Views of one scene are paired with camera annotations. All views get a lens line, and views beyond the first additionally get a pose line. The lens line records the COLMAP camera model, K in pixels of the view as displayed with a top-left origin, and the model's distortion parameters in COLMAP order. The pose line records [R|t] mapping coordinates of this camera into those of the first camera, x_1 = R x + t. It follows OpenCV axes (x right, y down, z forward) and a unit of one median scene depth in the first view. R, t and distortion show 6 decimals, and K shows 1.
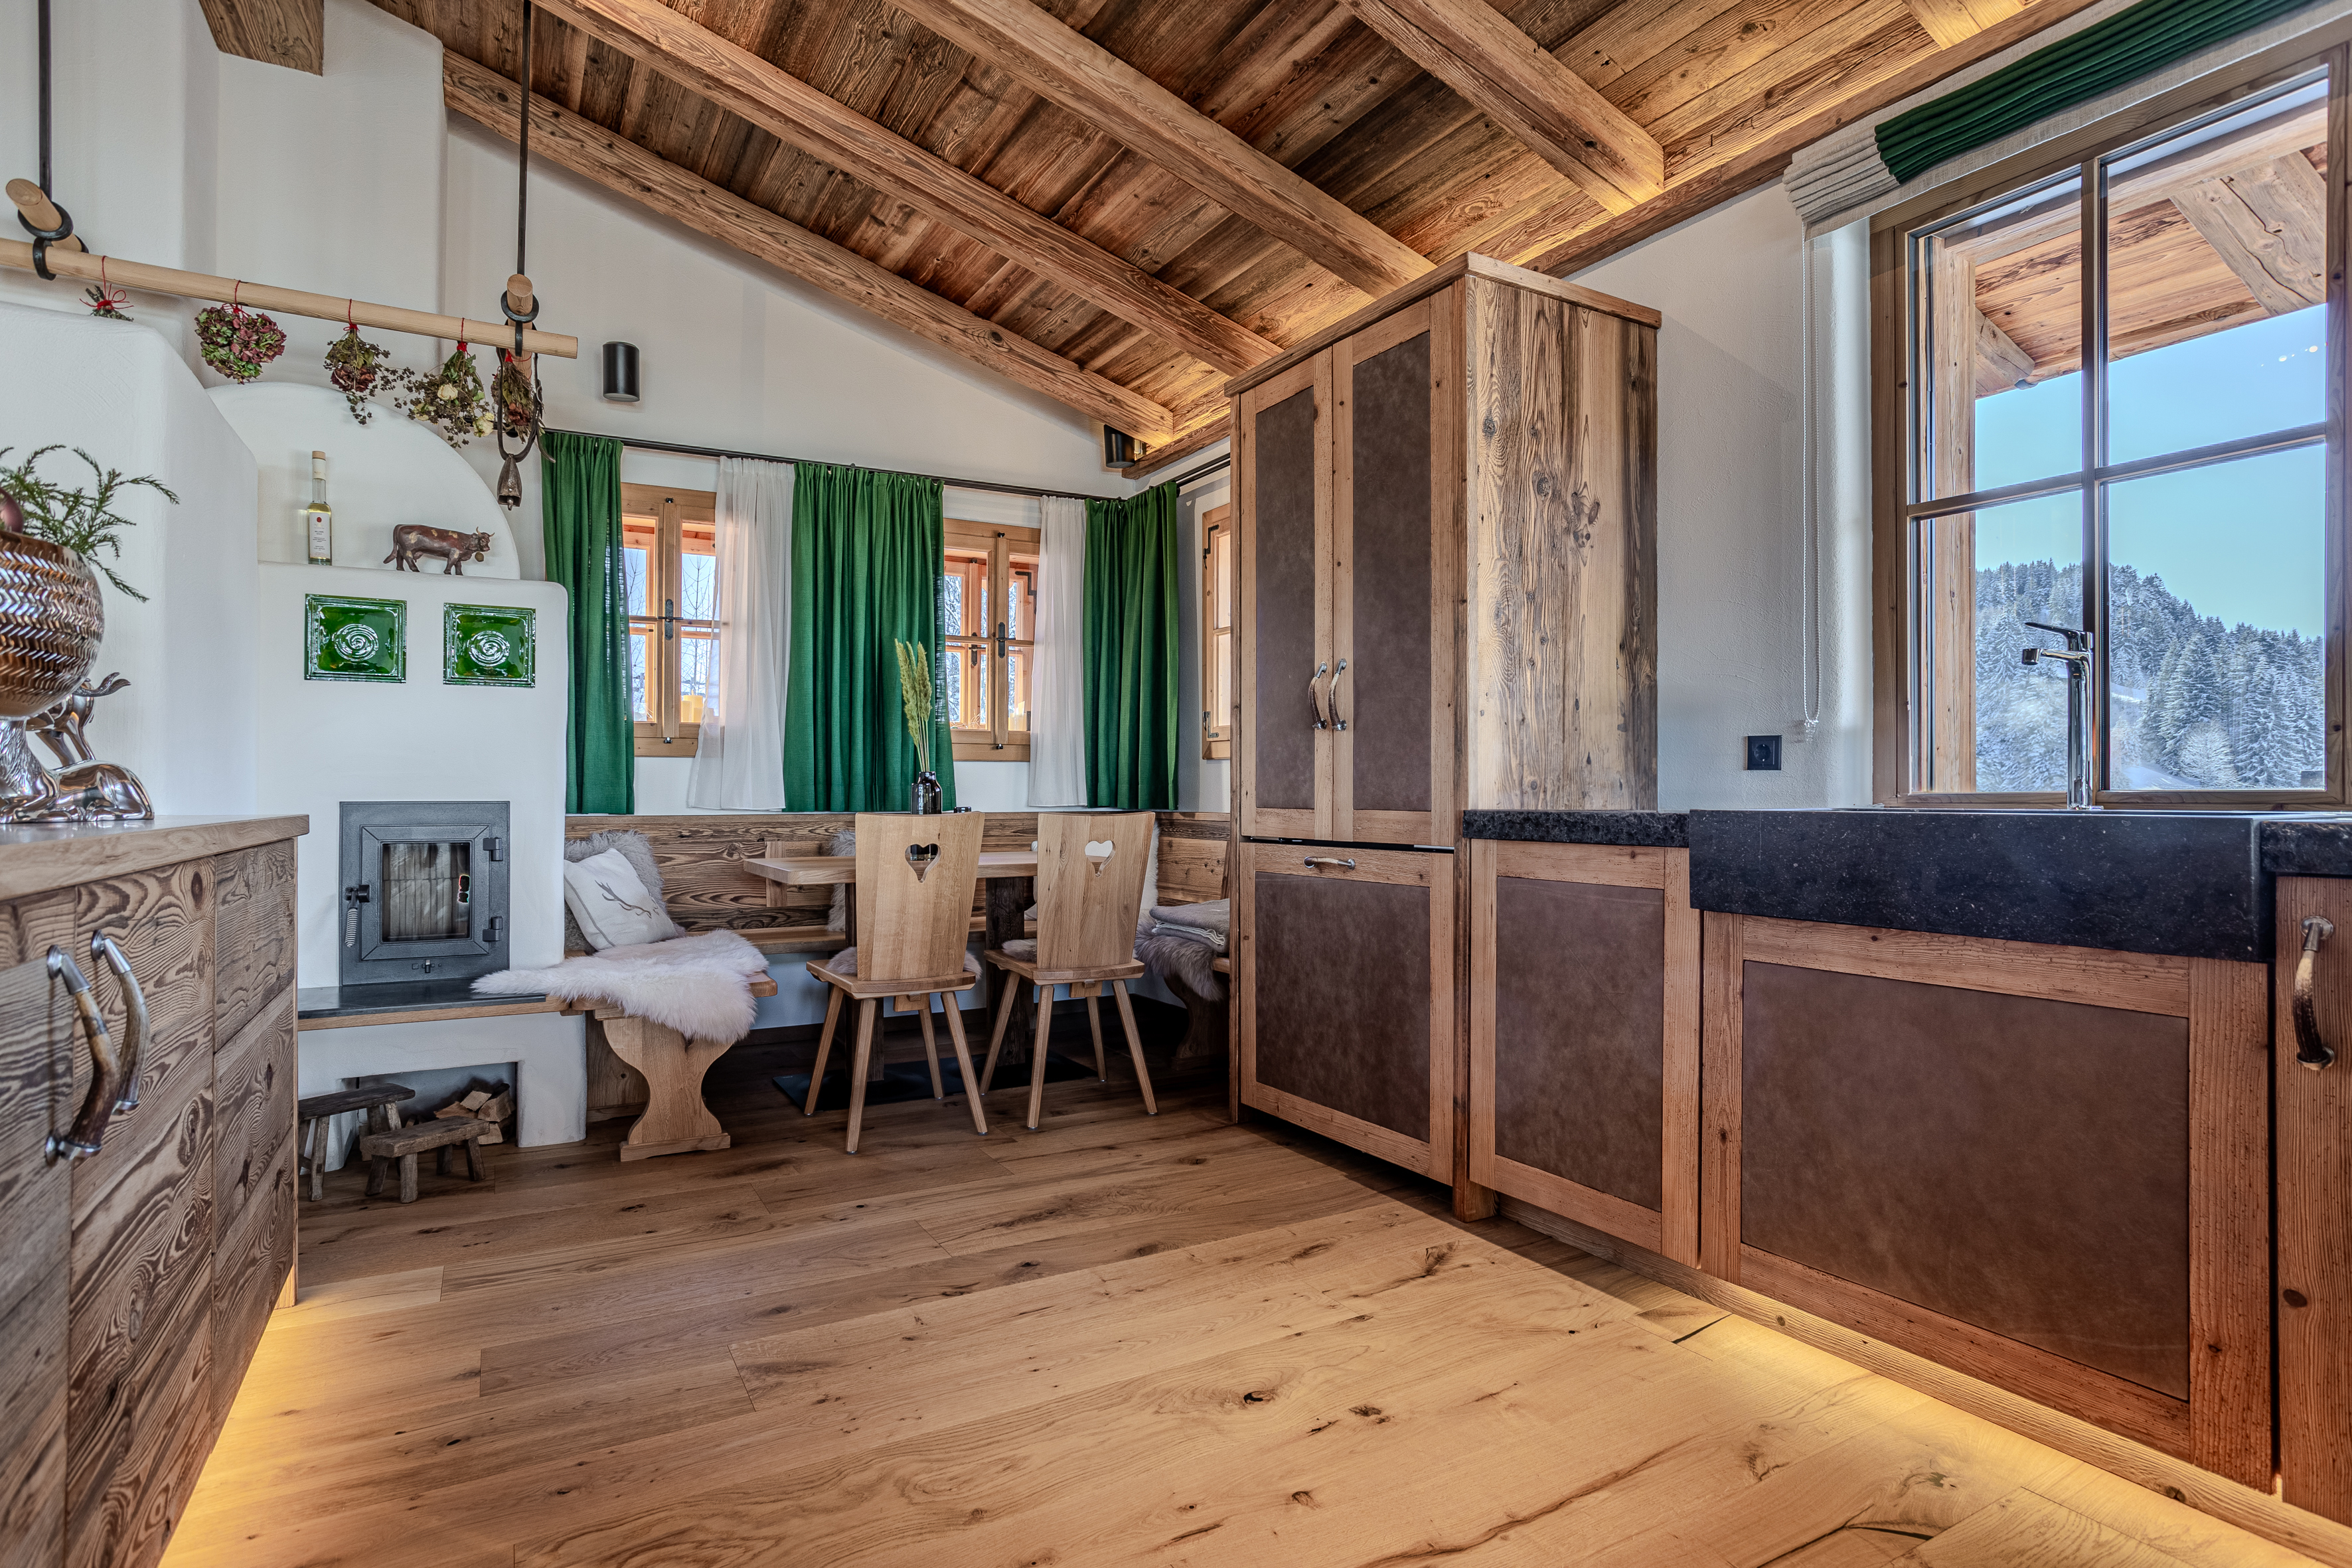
lens RADIAL K [[1227.5, 0, 1196.8], [0, 1227.5, 811.5], [0, 0, 1]] dist [-0.052306, 0.028410]
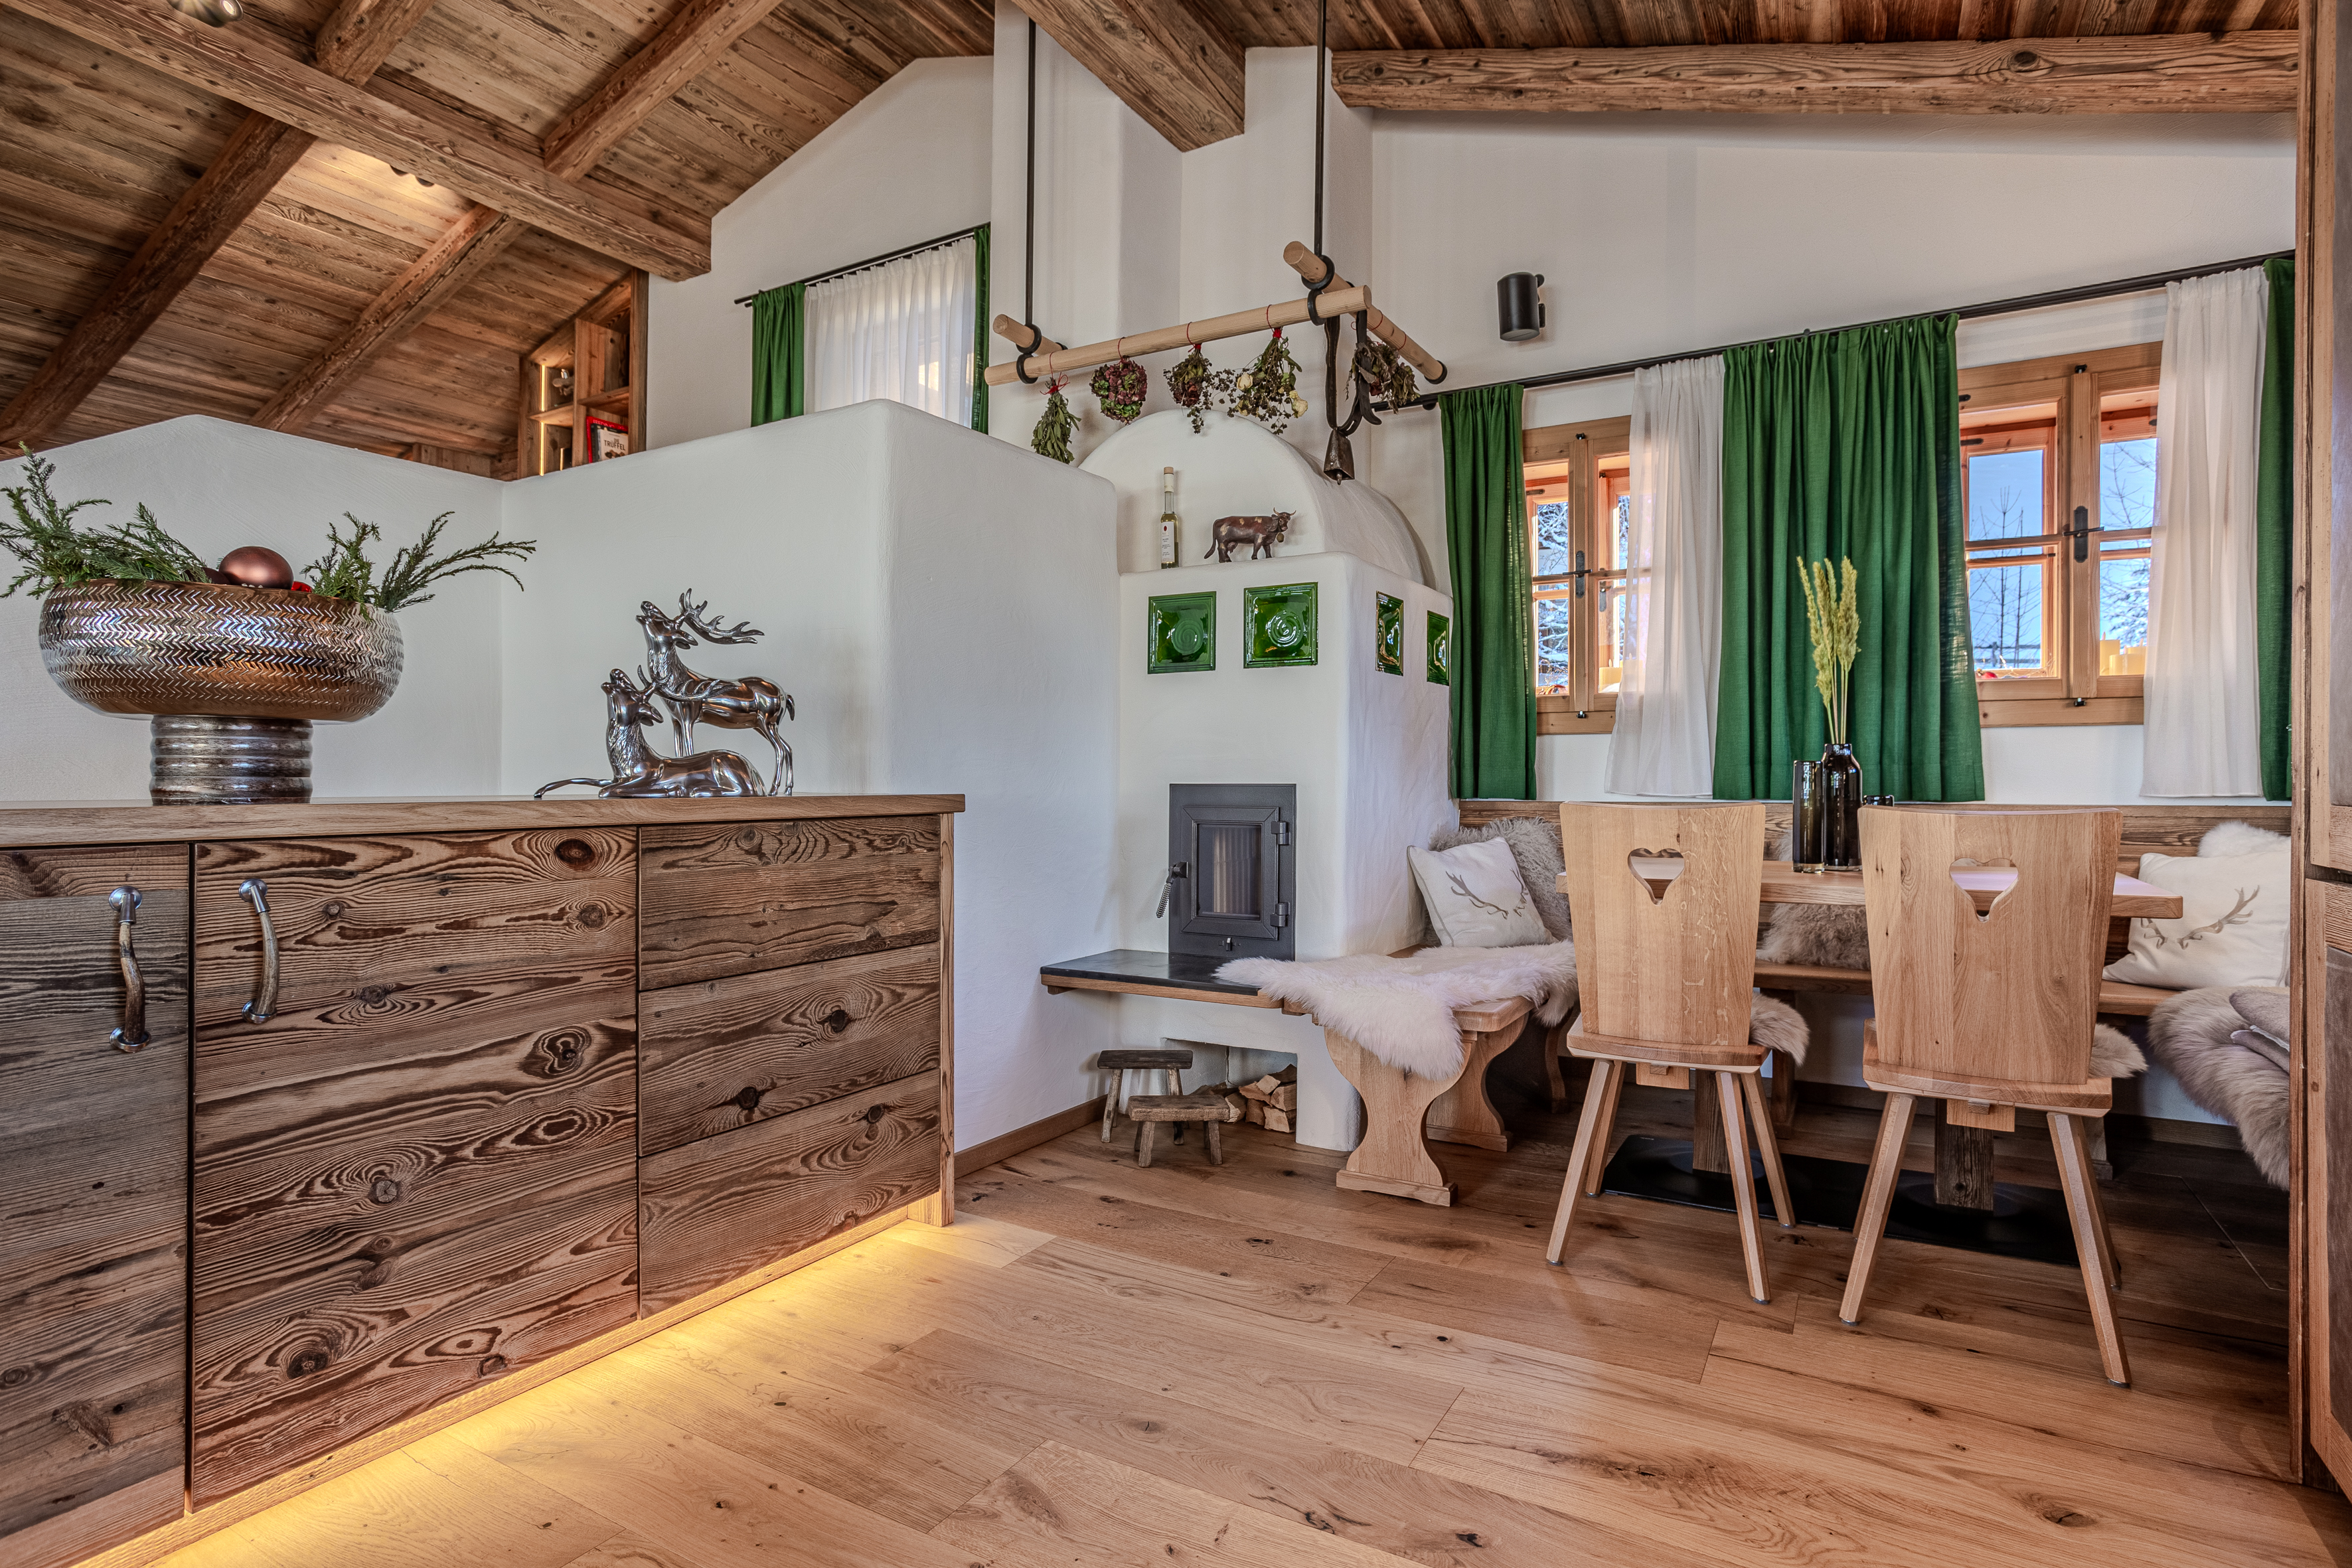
lens RADIAL K [[1227.5, 0, 1164.6], [0, 1227.5, 787.5], [0, 0, 1]] dist [-0.052306, 0.028410]
pose [[0.477108, 0.005073, -0.878830, 0.228109], [-0.012705, 0.999919, -0.001126, -0.002976], [0.878753, 0.011703, 0.477134, 0.405451]]
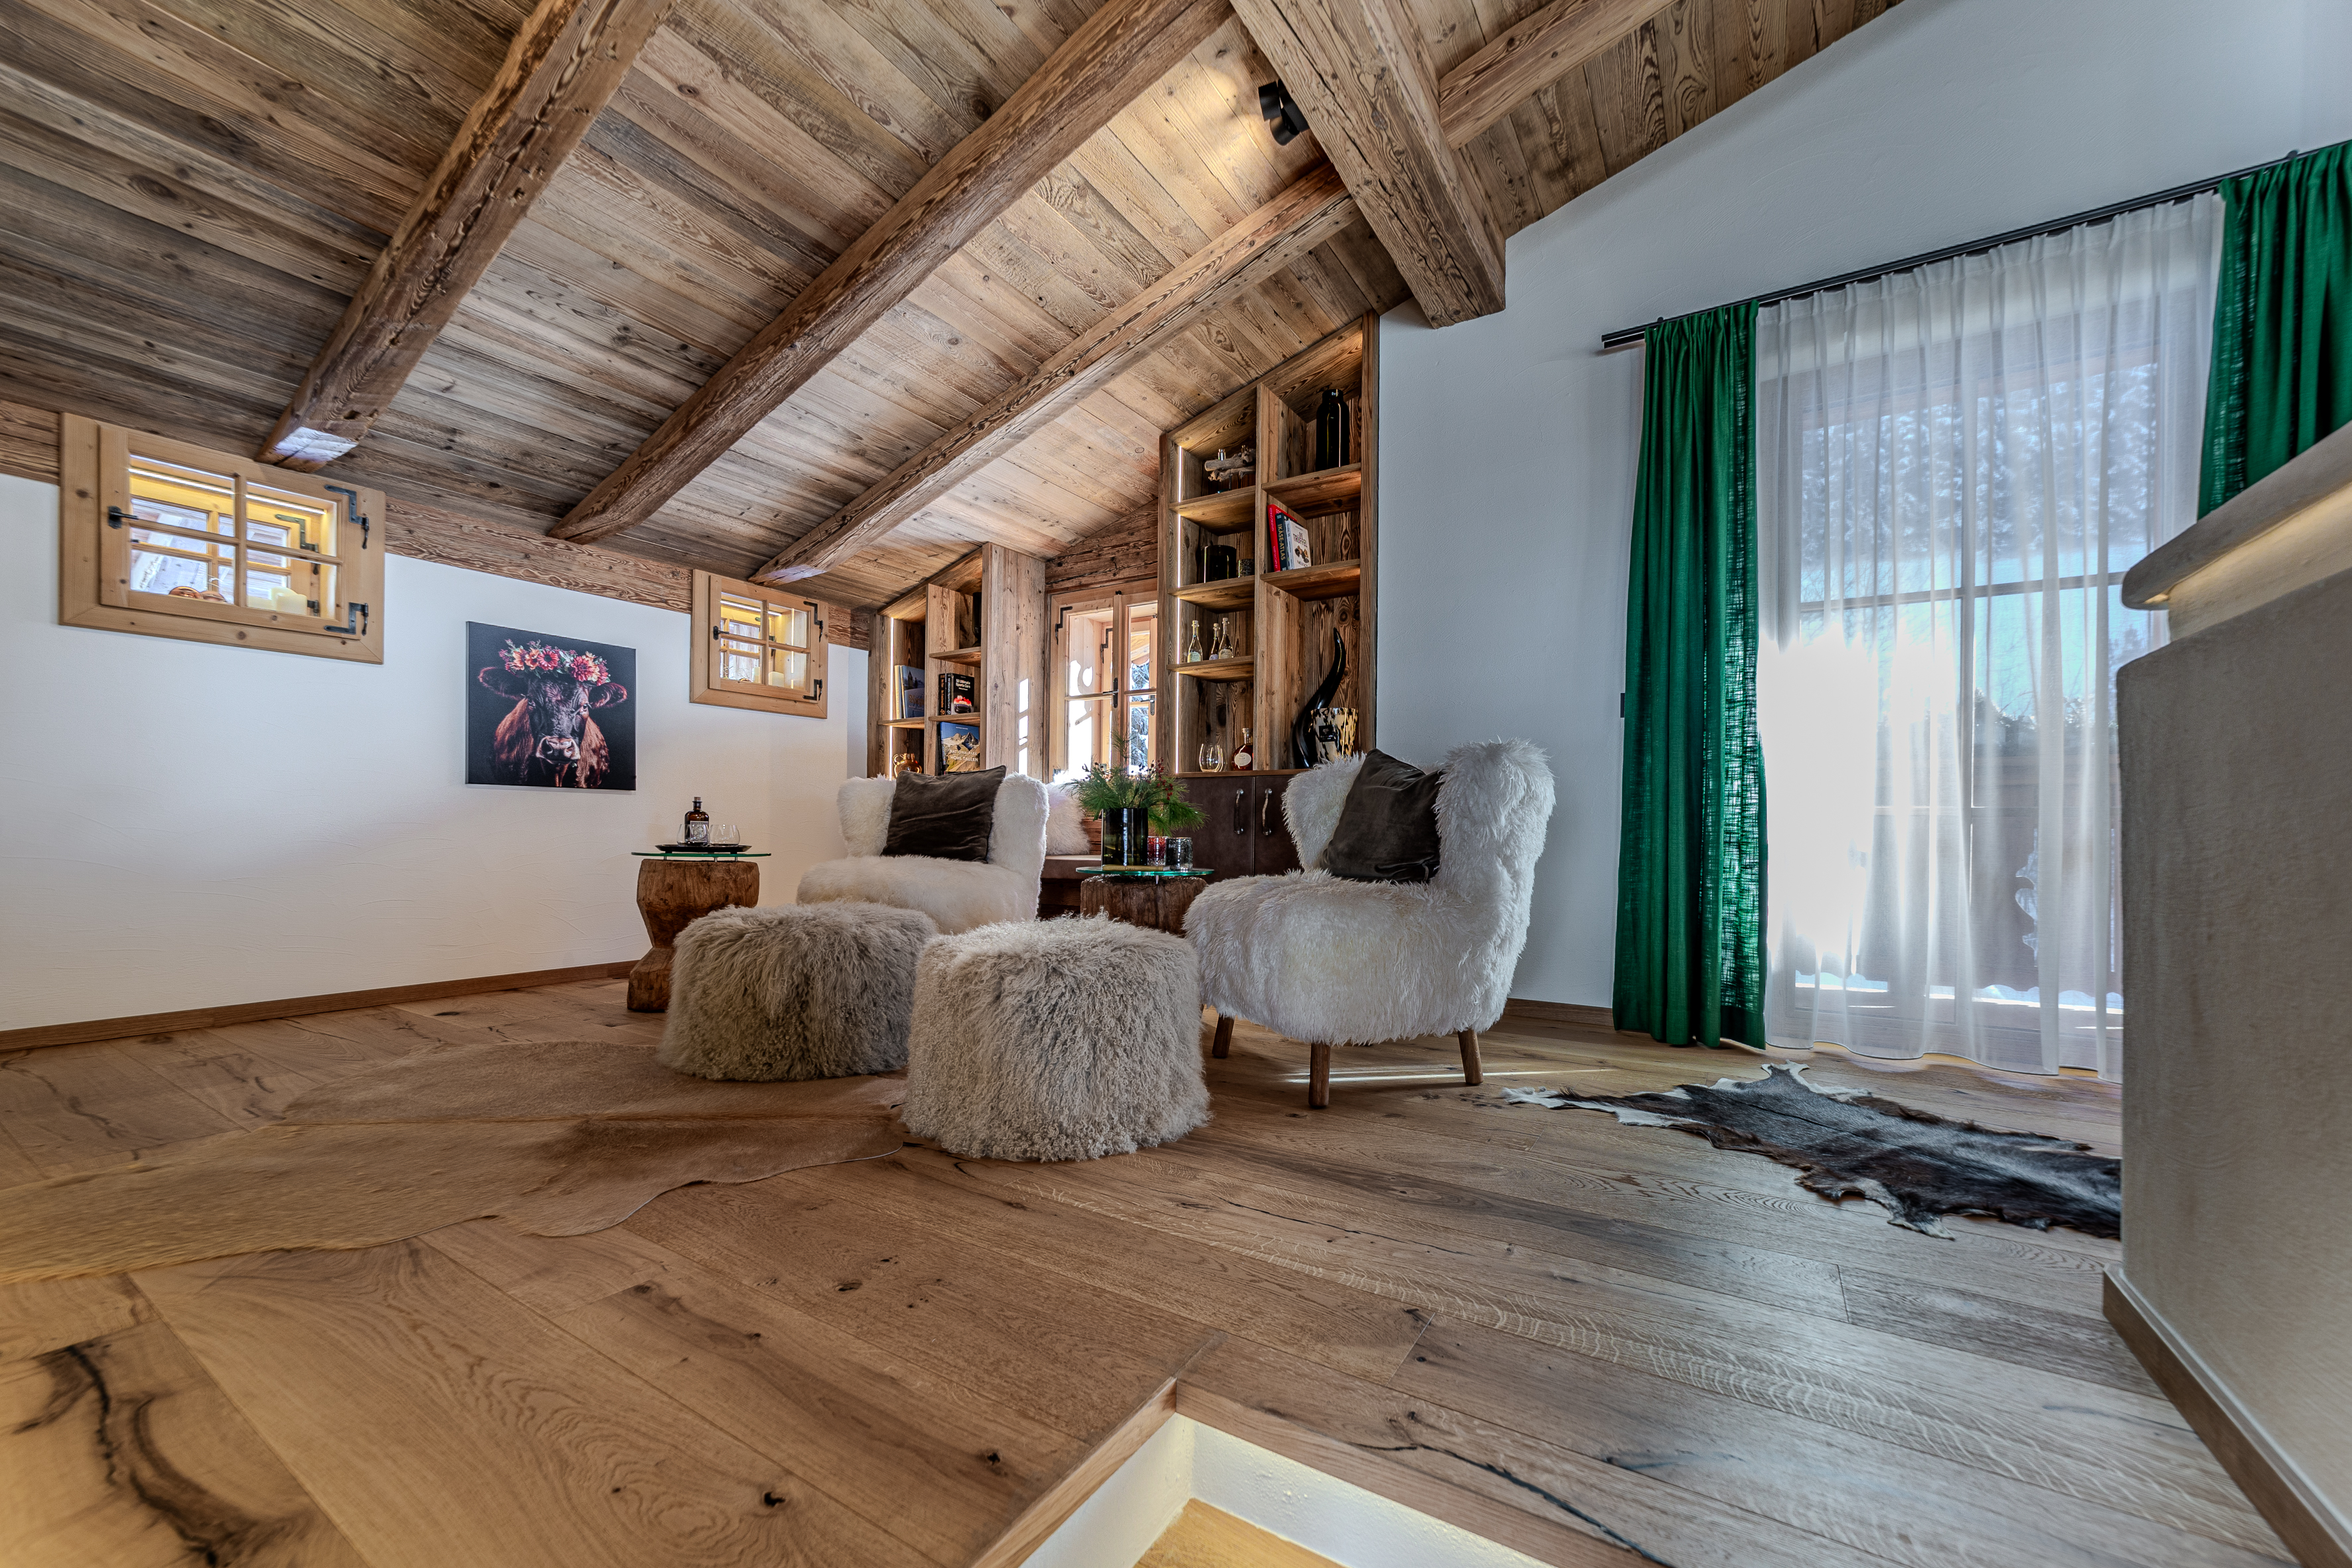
lens RADIAL K [[892.0, 0, 1146.7], [0, 892.0, 820.1], [0, 0, 1]] dist [-0.003872, 0.000006]
pose [[0.460244, 0.000017, -0.887793, -0.772049], [-0.010267, 0.999933, -0.005303, -0.139876], [0.887733, 0.011556, 0.460213, -0.082191]]
